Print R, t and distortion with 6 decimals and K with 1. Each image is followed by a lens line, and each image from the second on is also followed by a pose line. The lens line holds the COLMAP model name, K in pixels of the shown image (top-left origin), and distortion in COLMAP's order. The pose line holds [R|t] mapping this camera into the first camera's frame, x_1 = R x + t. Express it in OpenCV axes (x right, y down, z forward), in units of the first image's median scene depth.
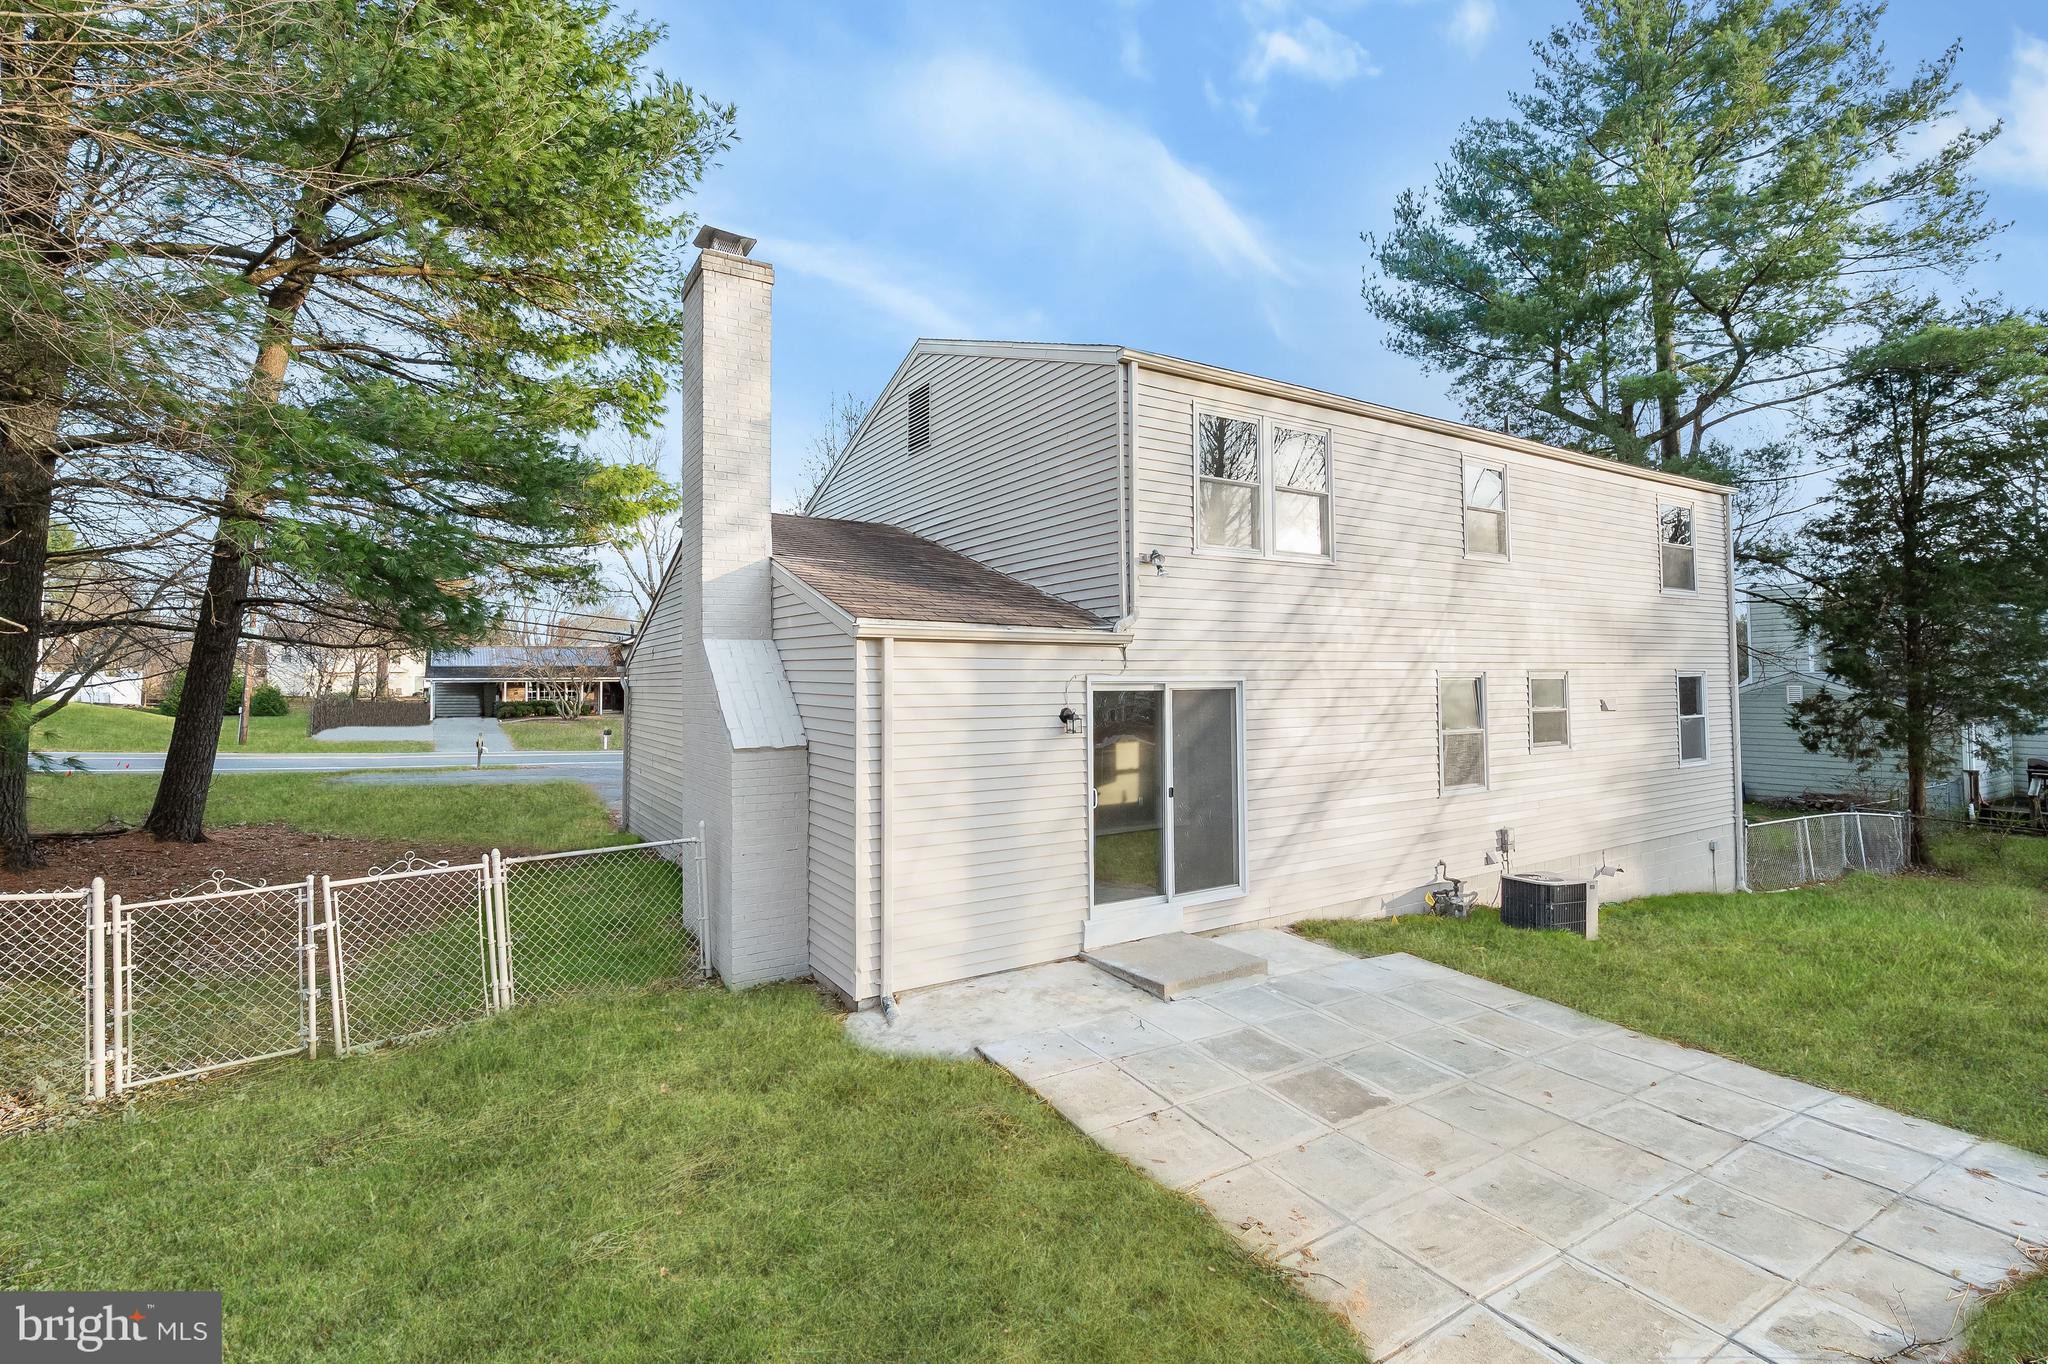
lens RADIAL K [[931.1, 0, 1033.2], [0, 931.1, 661.6], [0, 0, 1]] dist [-0.001052, -0.000579]
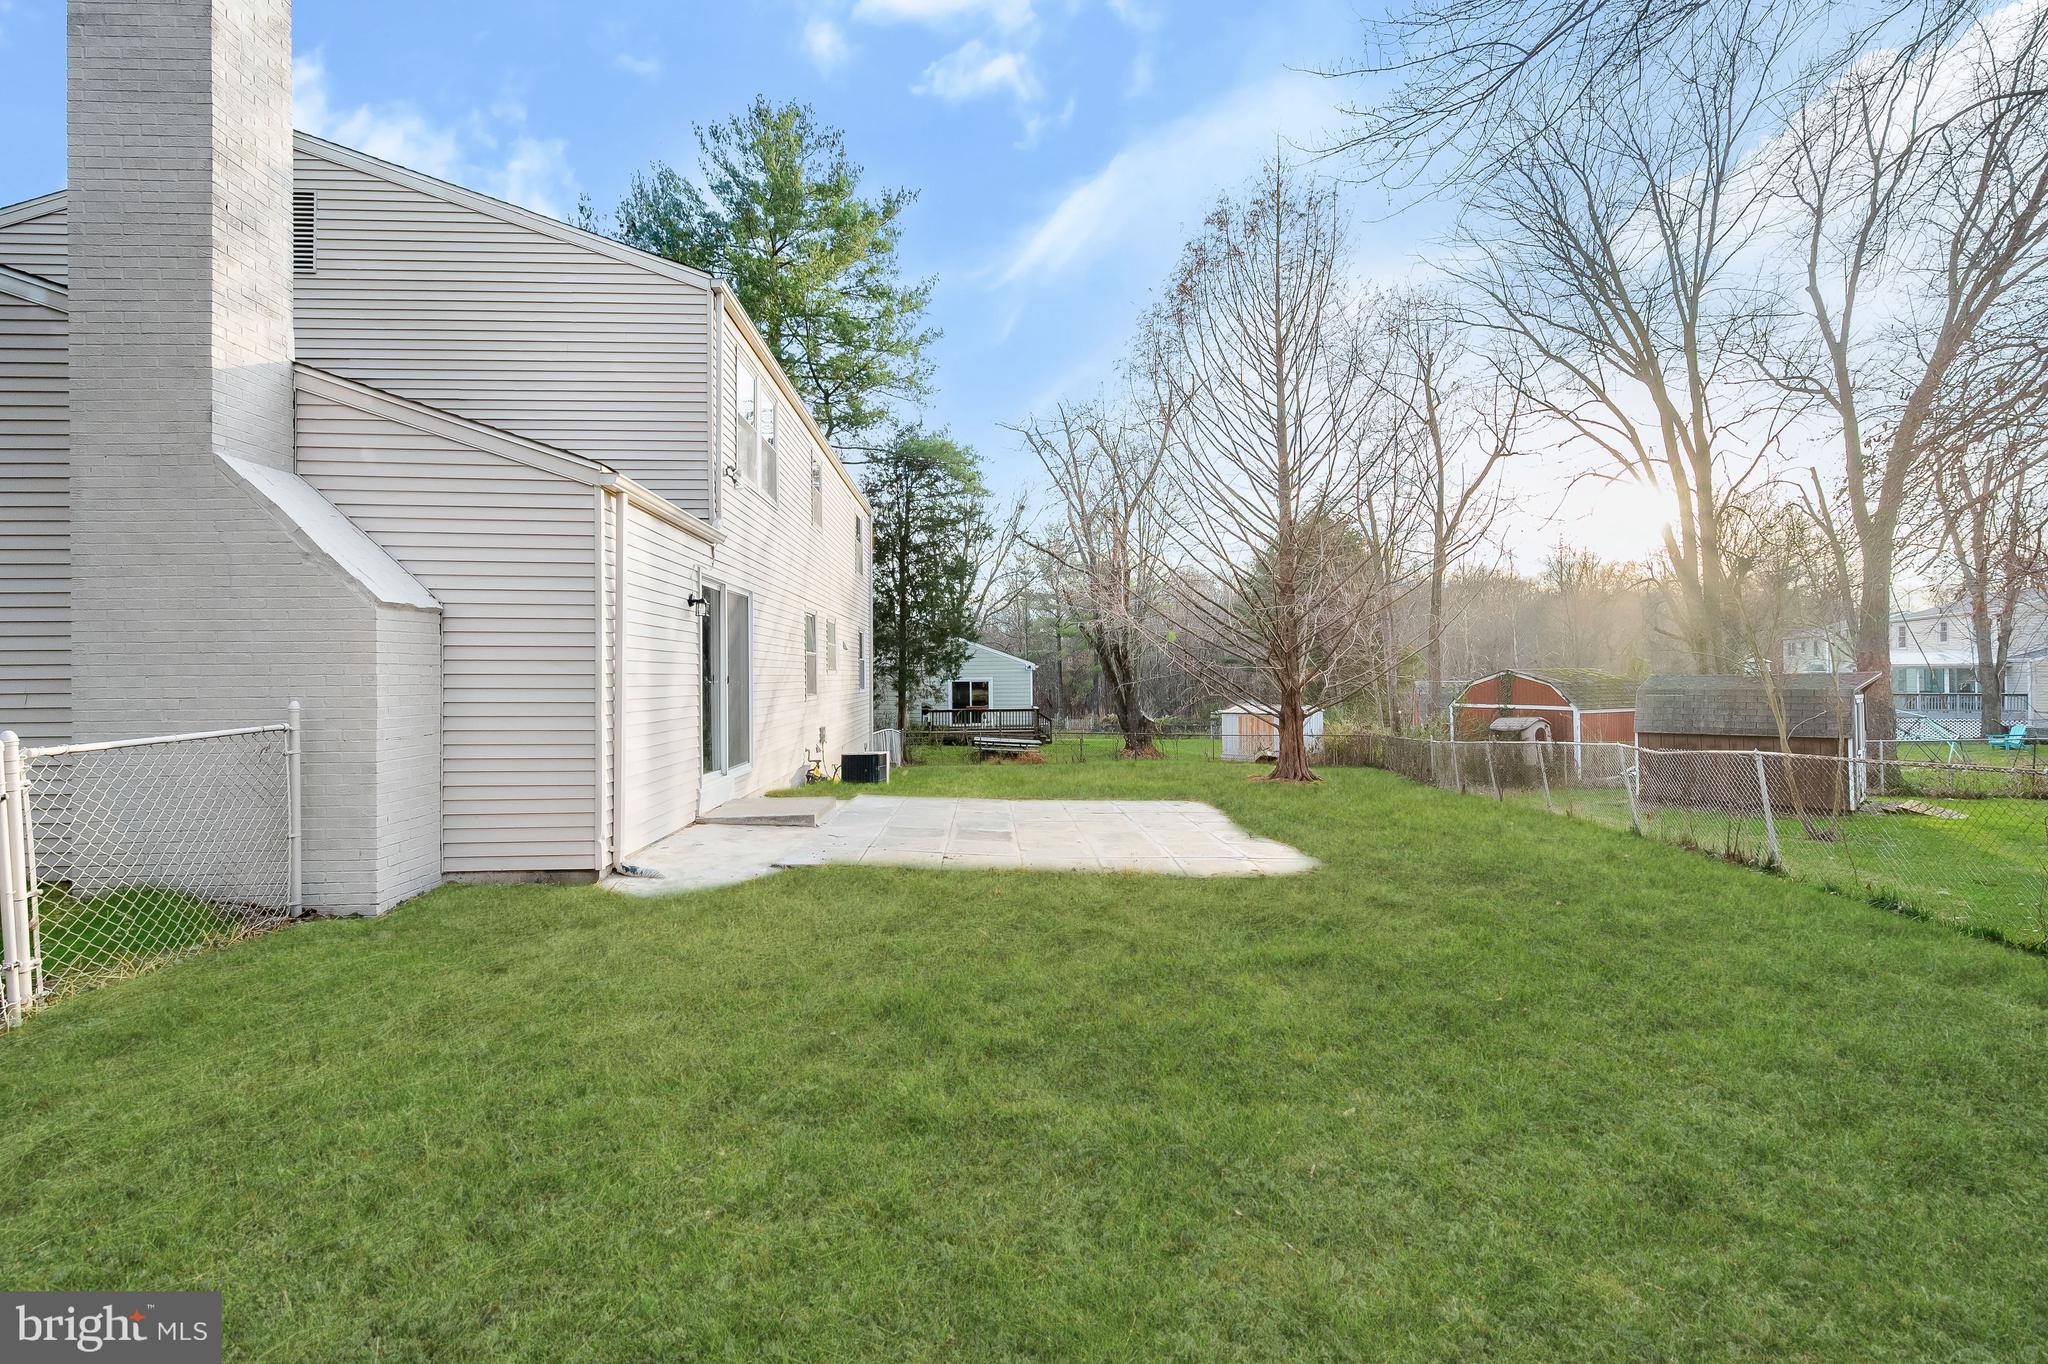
lens RADIAL K [[854.5, 0, 1024.0], [0, 854.5, 682.0], [0, 0, 1]] dist [0.000310, -0.000263]
pose [[0.489634, -0.000504, 0.871928, -0.742870], [-0.015467, 0.999837, 0.009264, 0.159491], [-0.871791, -0.018022, 0.489546, 0.200365]]
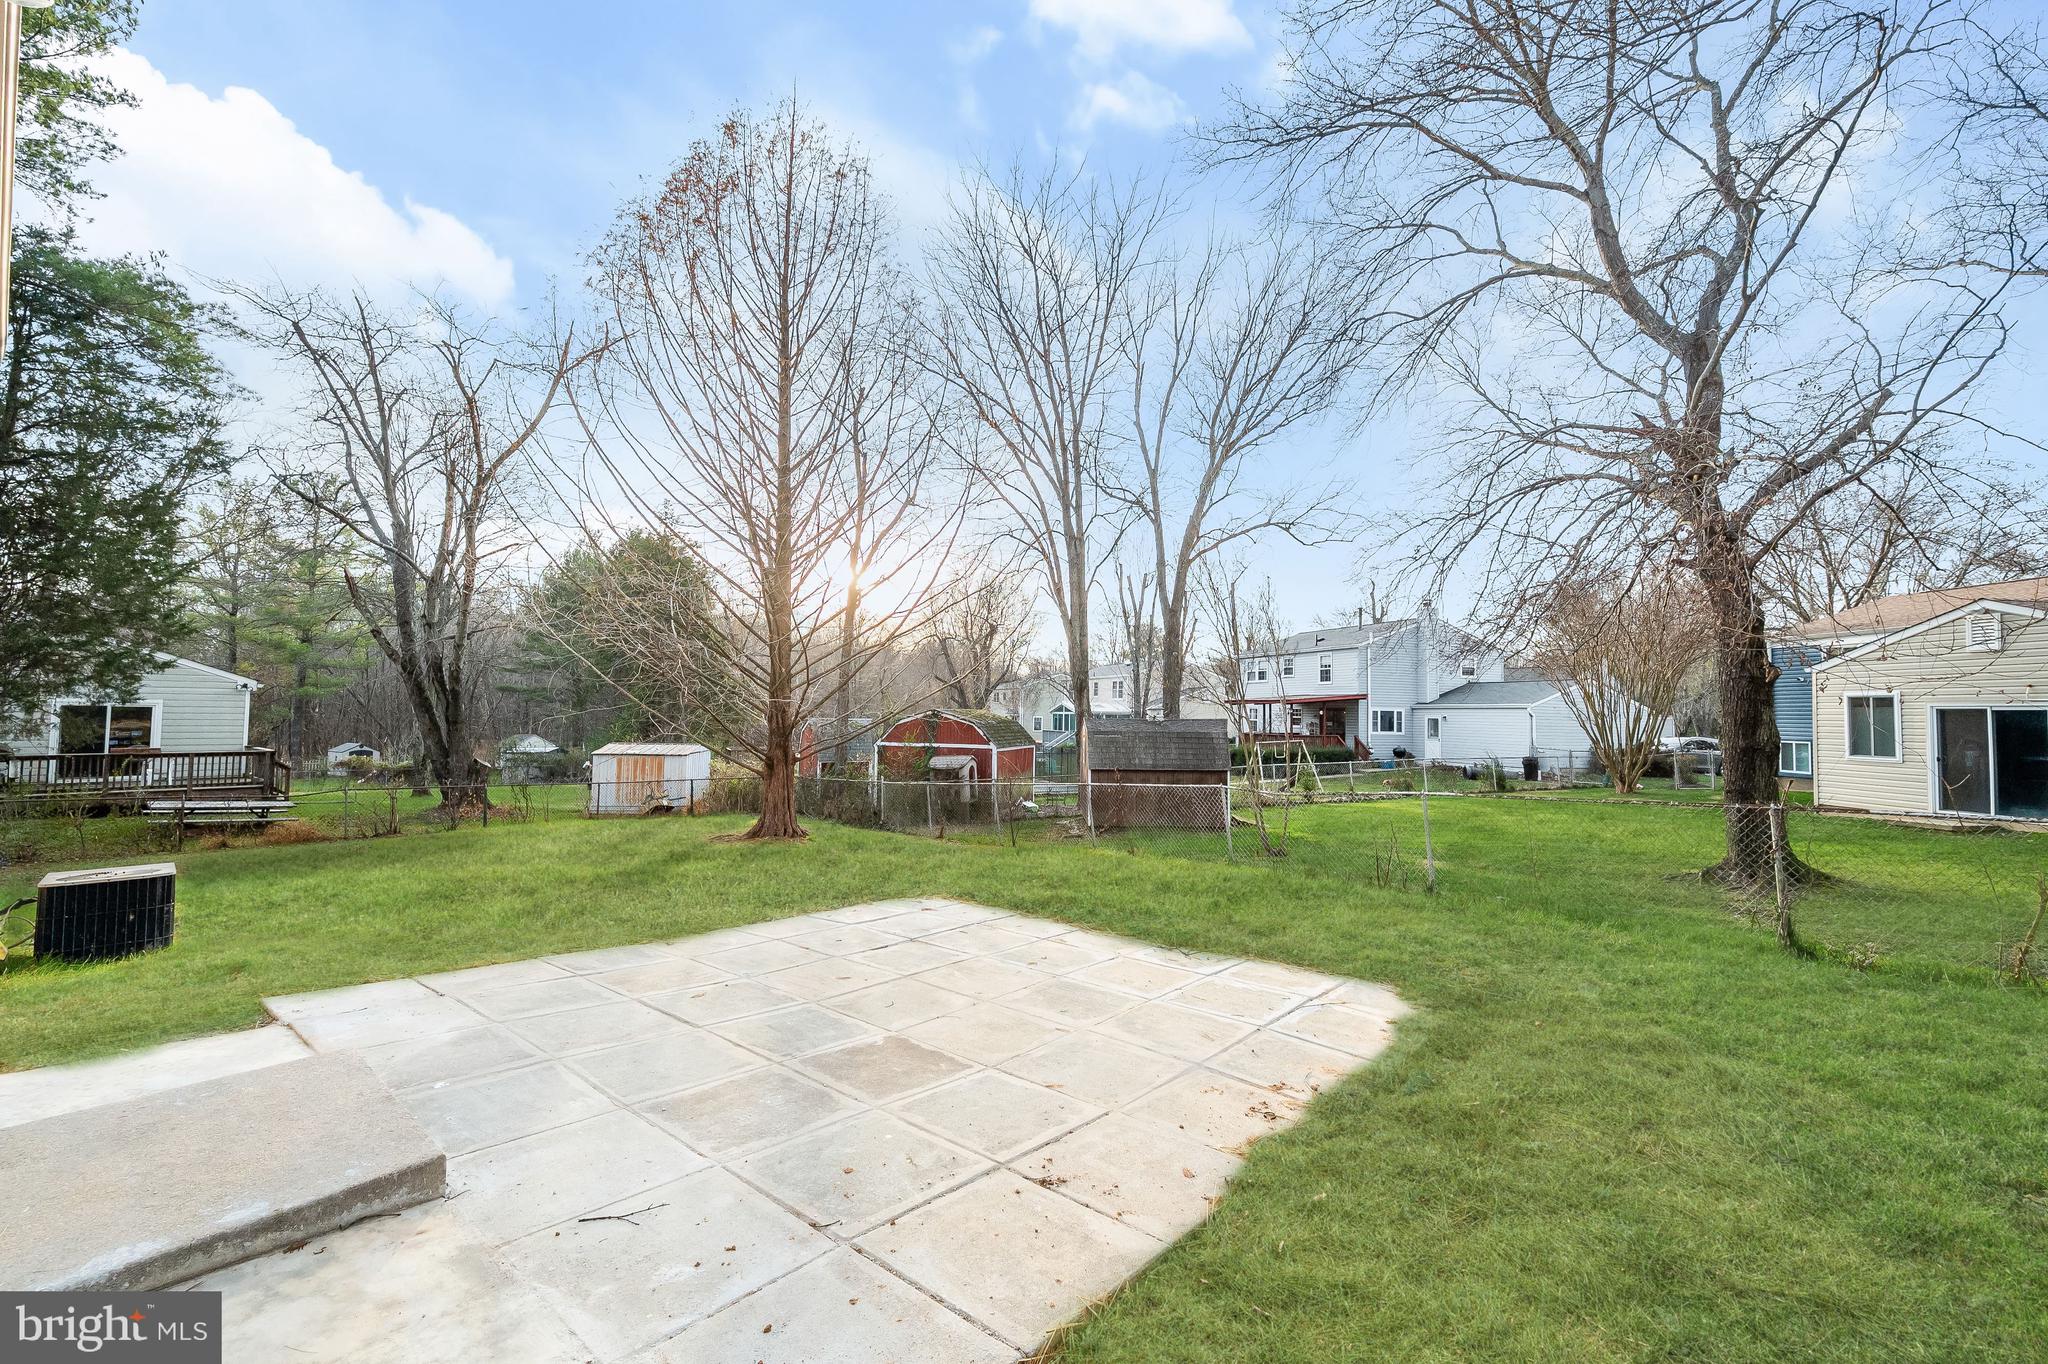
lens RADIAL K [[854.5, 0, 1024.0], [0, 854.5, 682.0], [0, 0, 1]] dist [0.000310, -0.000263]
pose [[-0.311216, 0.039401, 0.949522, -0.276192], [-0.036160, 0.997926, -0.053261, 0.171102], [-0.949651, -0.050911, -0.309146, 0.919631]]
